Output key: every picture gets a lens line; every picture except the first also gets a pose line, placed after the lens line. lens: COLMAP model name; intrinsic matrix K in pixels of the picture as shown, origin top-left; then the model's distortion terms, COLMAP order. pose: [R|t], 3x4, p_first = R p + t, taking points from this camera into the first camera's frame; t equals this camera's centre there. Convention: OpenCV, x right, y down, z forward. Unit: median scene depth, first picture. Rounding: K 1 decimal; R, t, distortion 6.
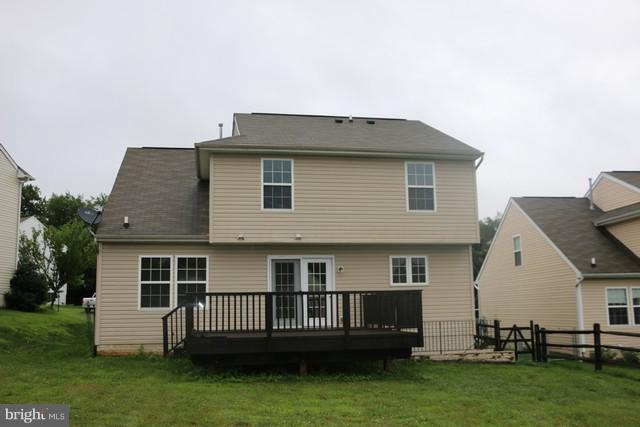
lens RADIAL K [[632.3, 0, 320.0], [0, 632.3, 213.5], [0, 0, 1]] dist [-0.109713, 0.007369]
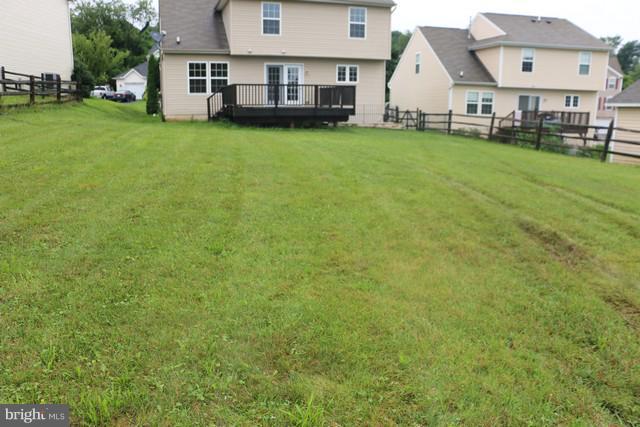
lens RADIAL K [[496.8, 0, 320.0], [0, 496.8, 213.5], [0, 0, 1]] dist [-0.126715, 0.005486]
pose [[0.994463, 0.001743, 0.105072, -0.070690], [-0.039891, 0.931284, 0.362102, -0.036094], [-0.097221, -0.364289, 0.926197, -0.351937]]
